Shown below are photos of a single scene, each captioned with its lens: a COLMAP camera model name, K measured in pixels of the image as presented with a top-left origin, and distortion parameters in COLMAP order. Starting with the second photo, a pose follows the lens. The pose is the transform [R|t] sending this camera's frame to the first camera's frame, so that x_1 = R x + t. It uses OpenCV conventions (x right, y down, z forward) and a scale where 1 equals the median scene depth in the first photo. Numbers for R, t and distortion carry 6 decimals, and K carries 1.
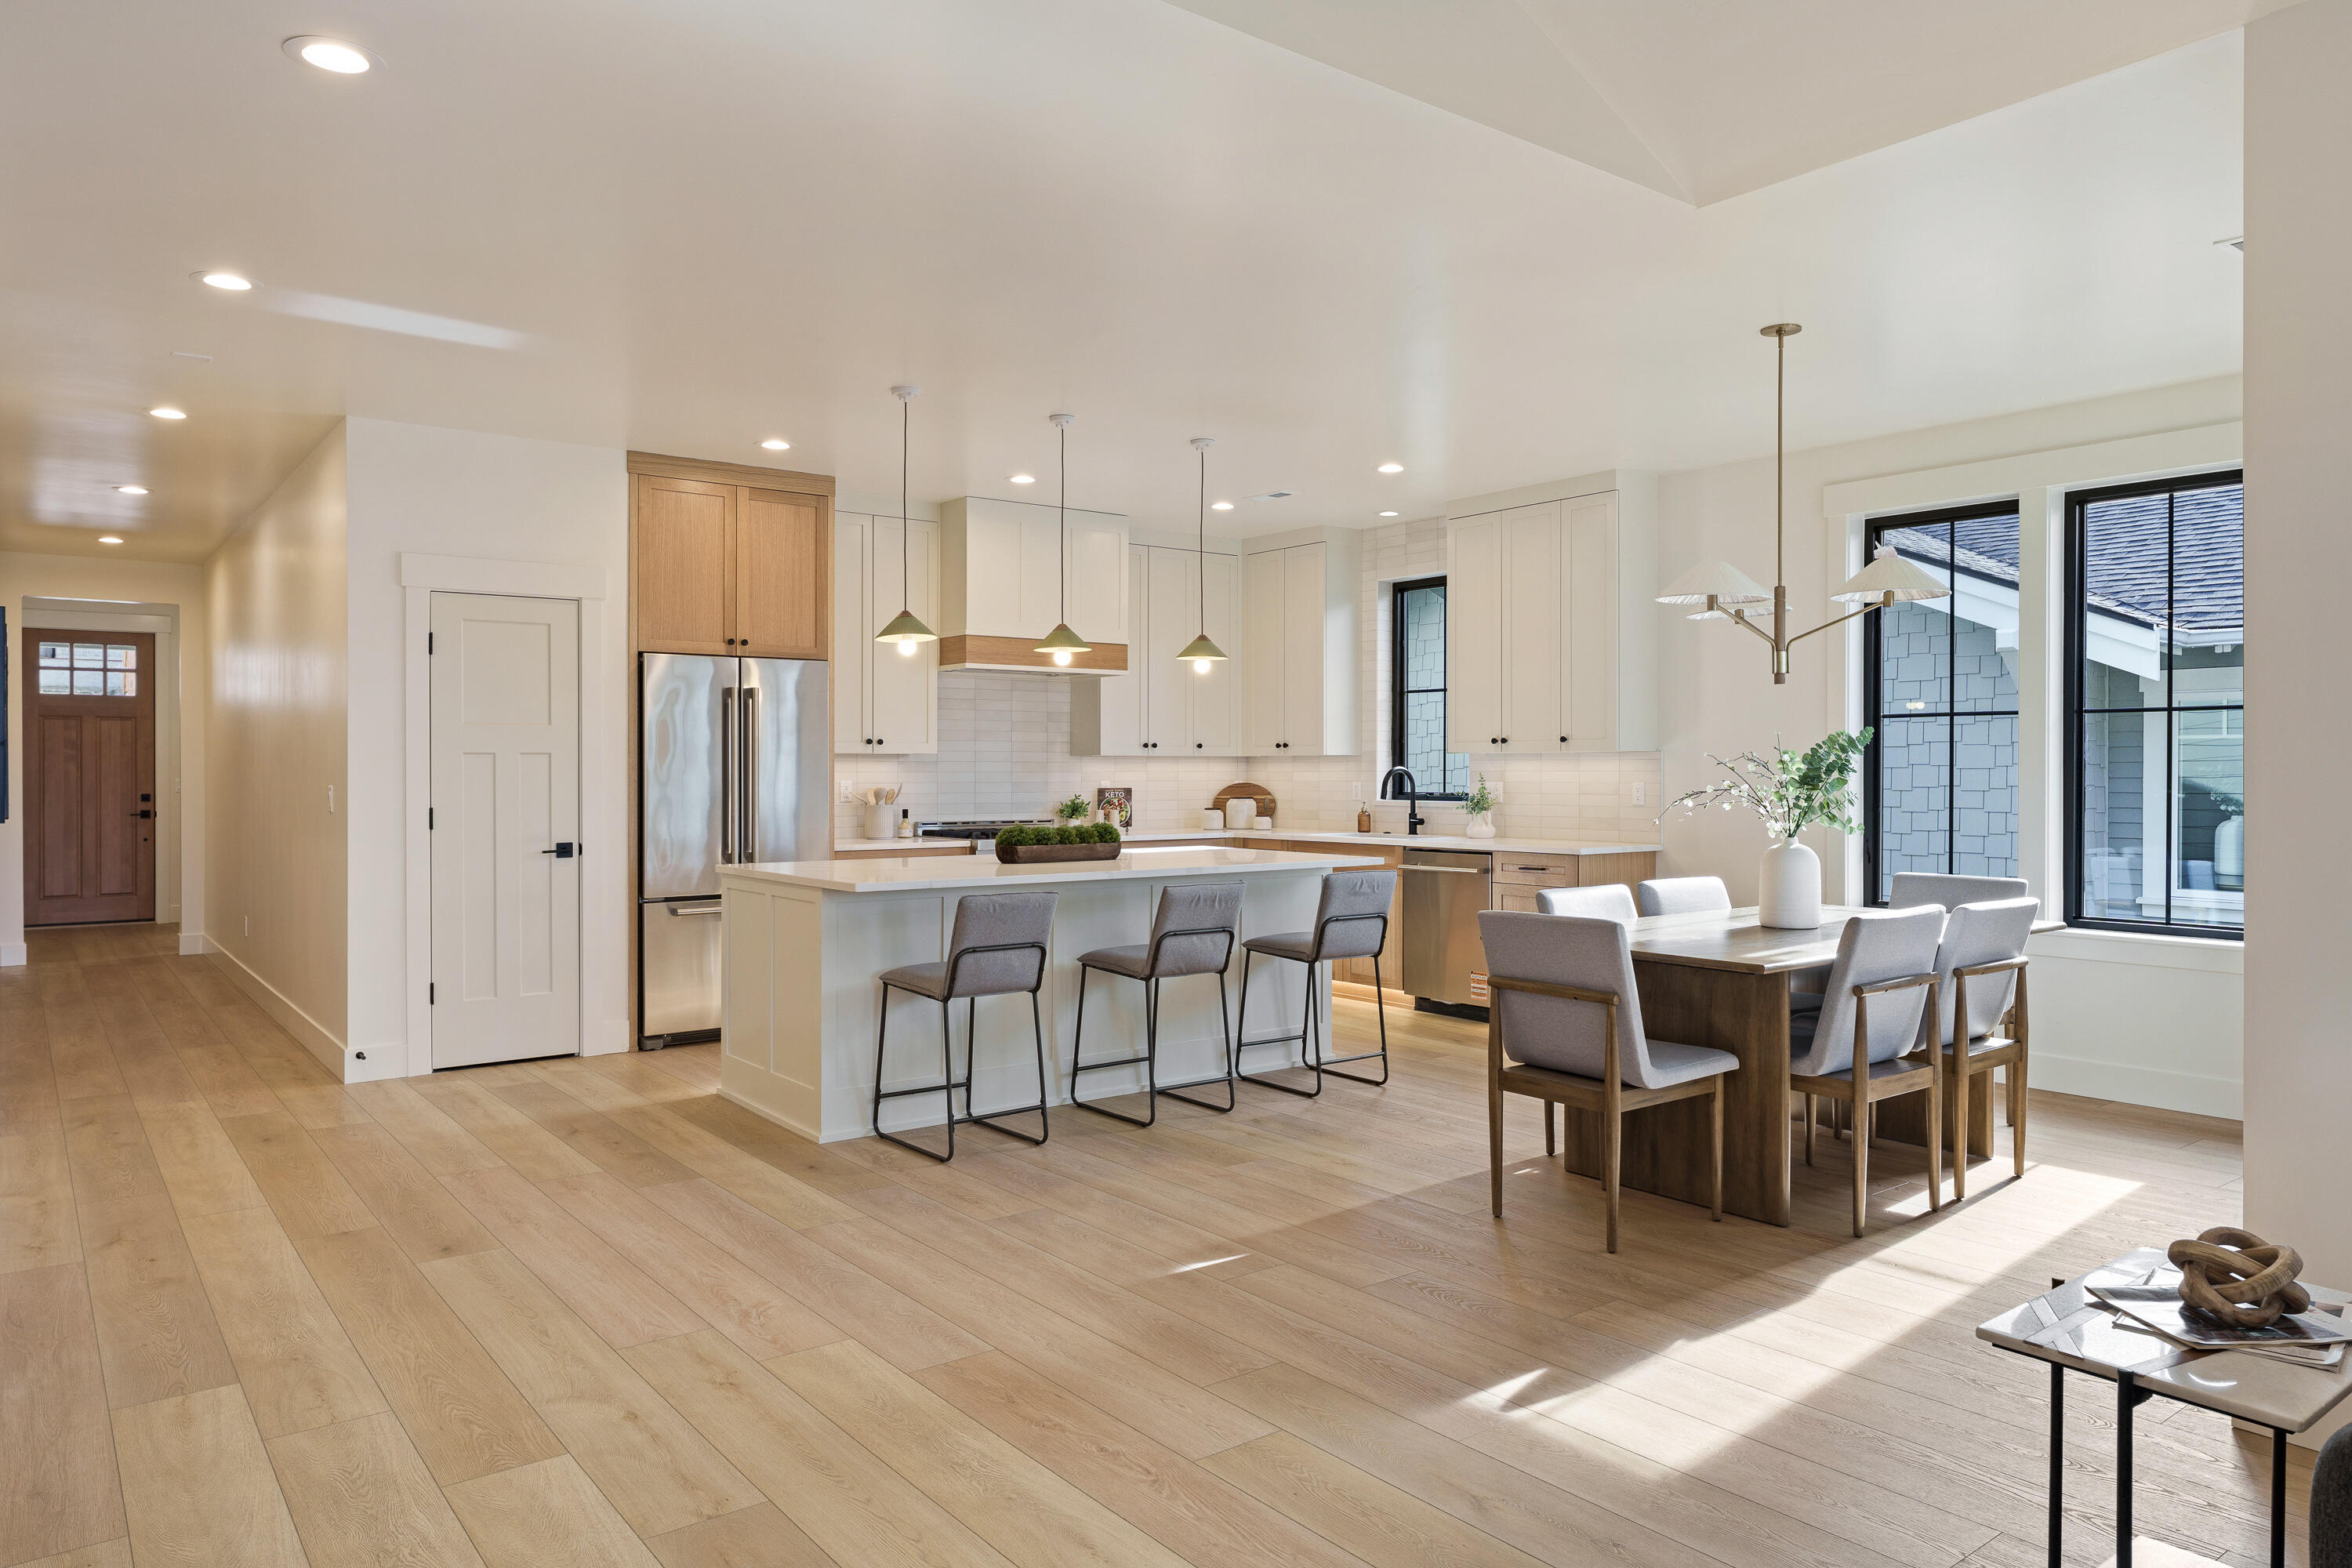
lens RADIAL K [[1495.9, 0, 1173.5], [0, 1495.9, 783.7], [0, 0, 1]] dist [-0.004333, -0.000494]
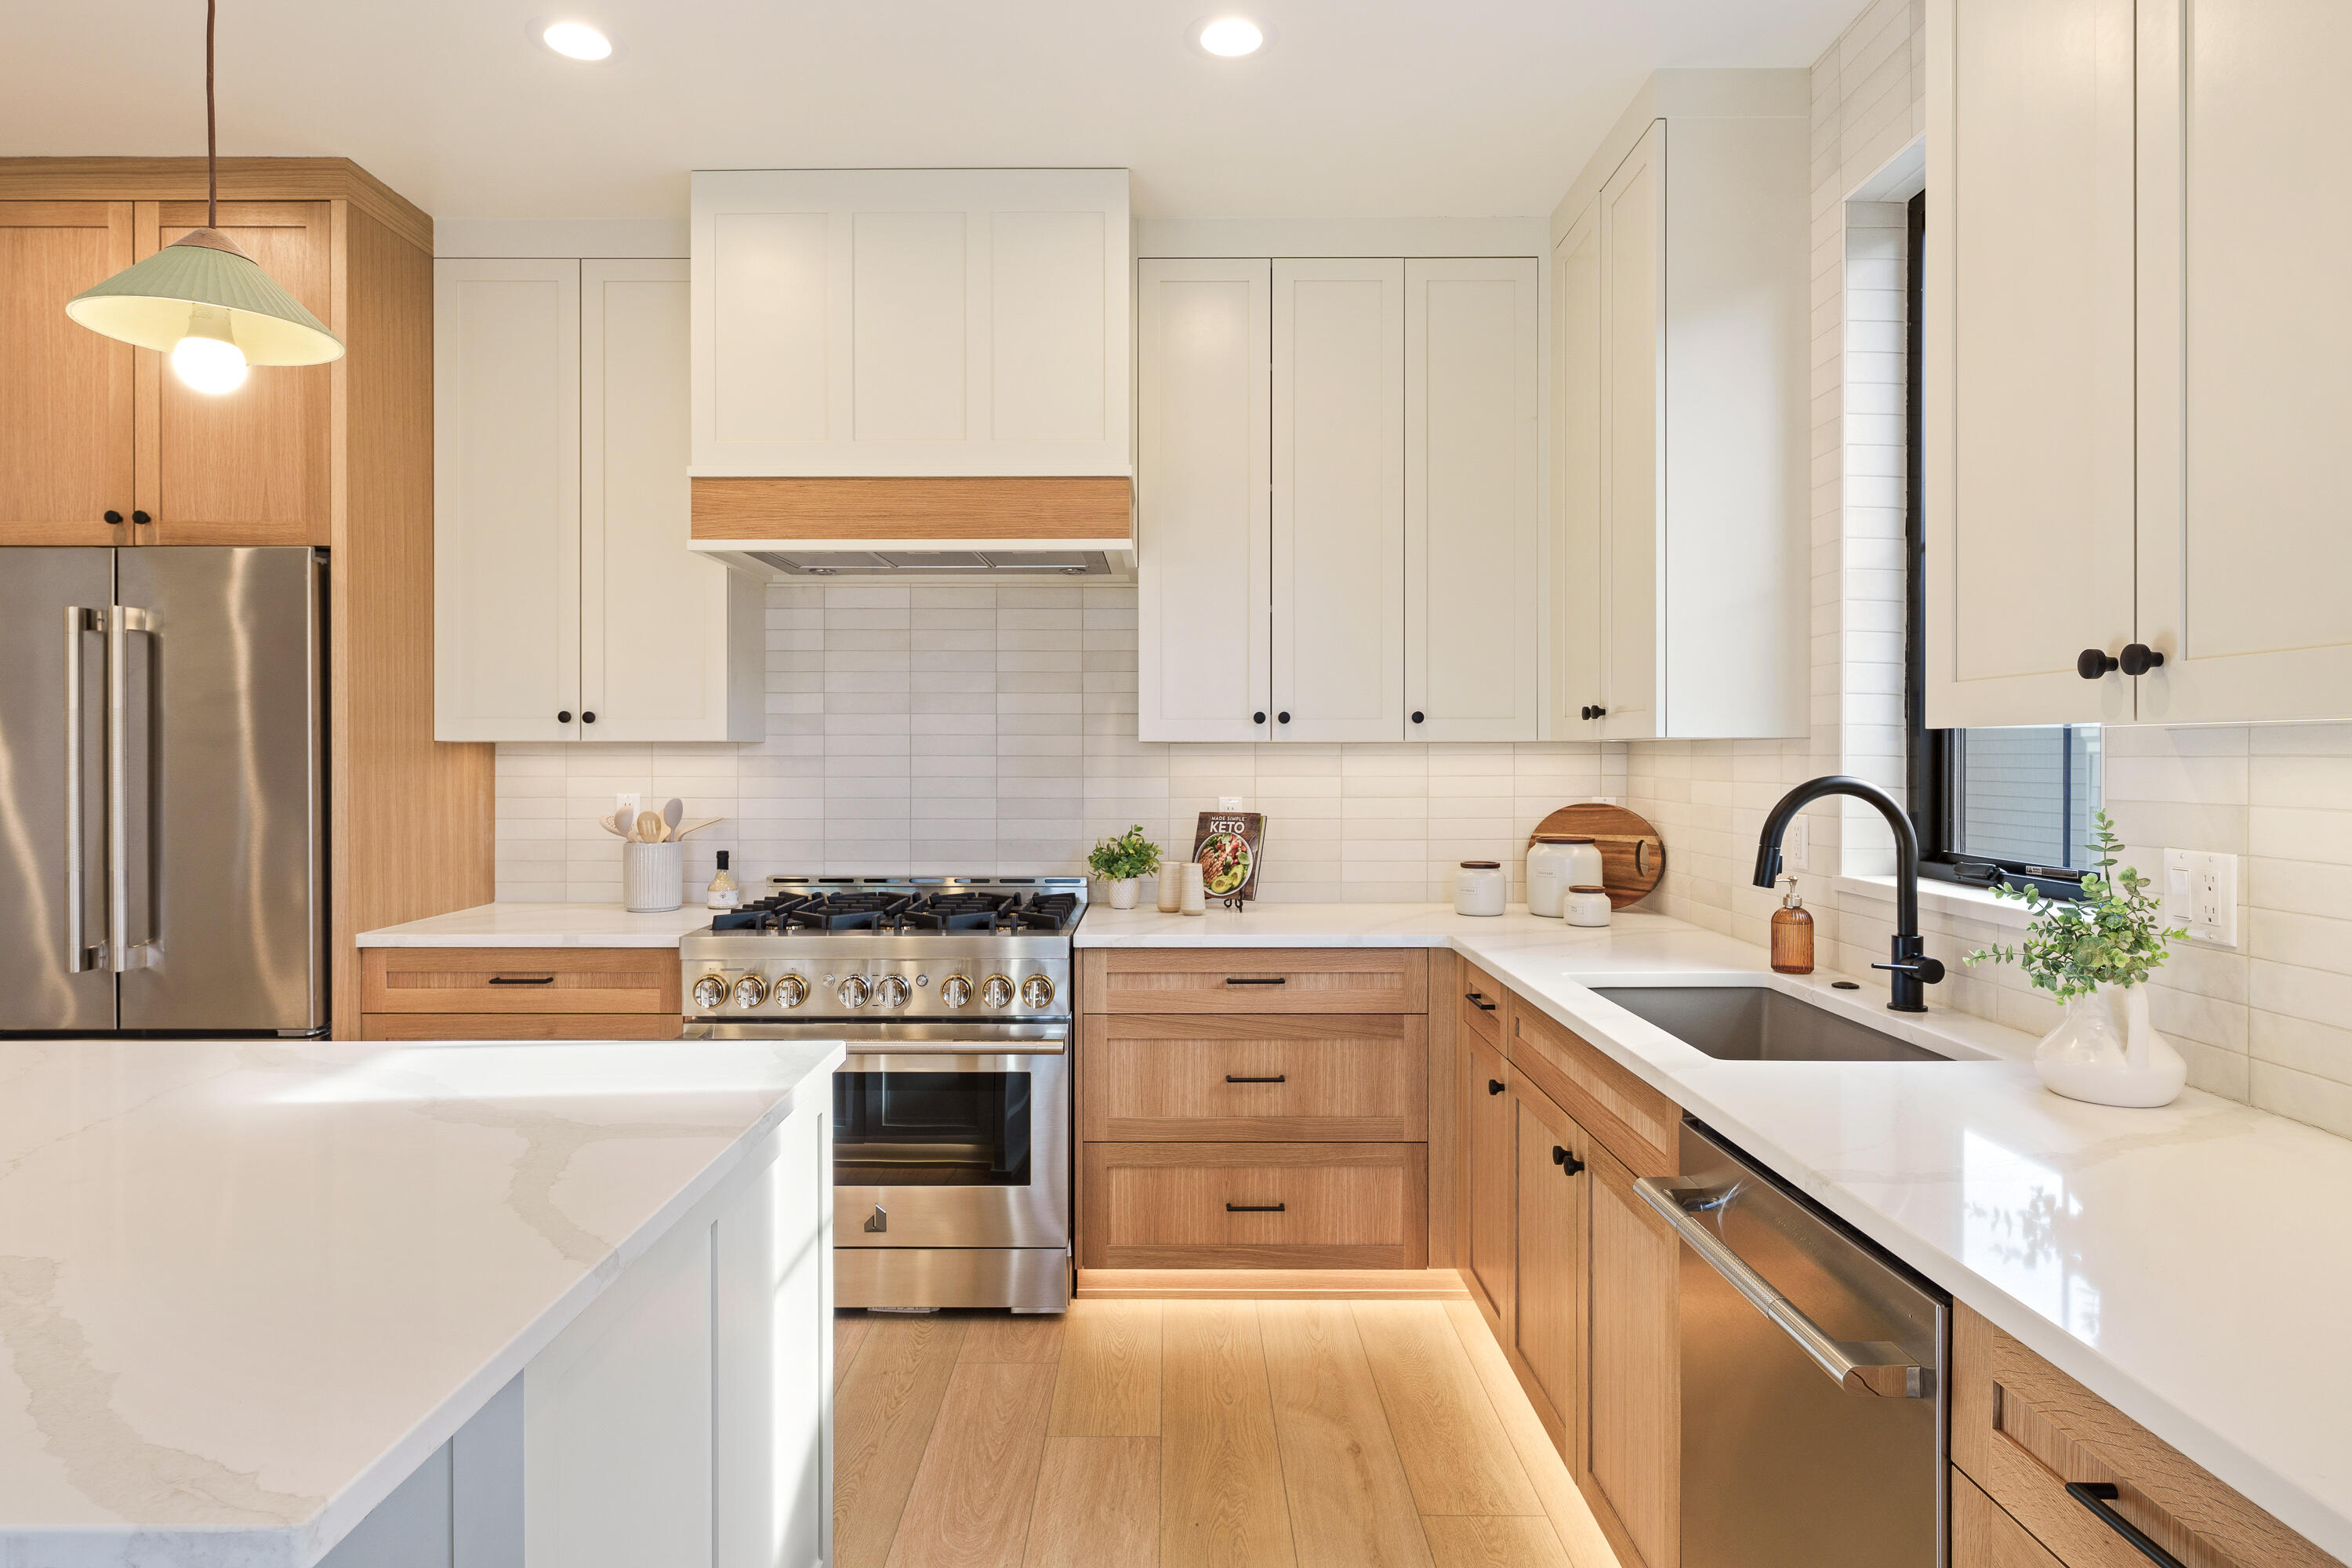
lens RADIAL K [[1345.6, 0, 1175.5], [0, 1345.6, 761.6], [0, 0, 1]] dist [0.027782, 0.000321]
pose [[0.775208, 0.004284, -0.631692, 0.209054], [-0.005939, 0.999982, -0.000507, -0.012596], [0.631678, 0.004145, 0.775220, 0.687457]]
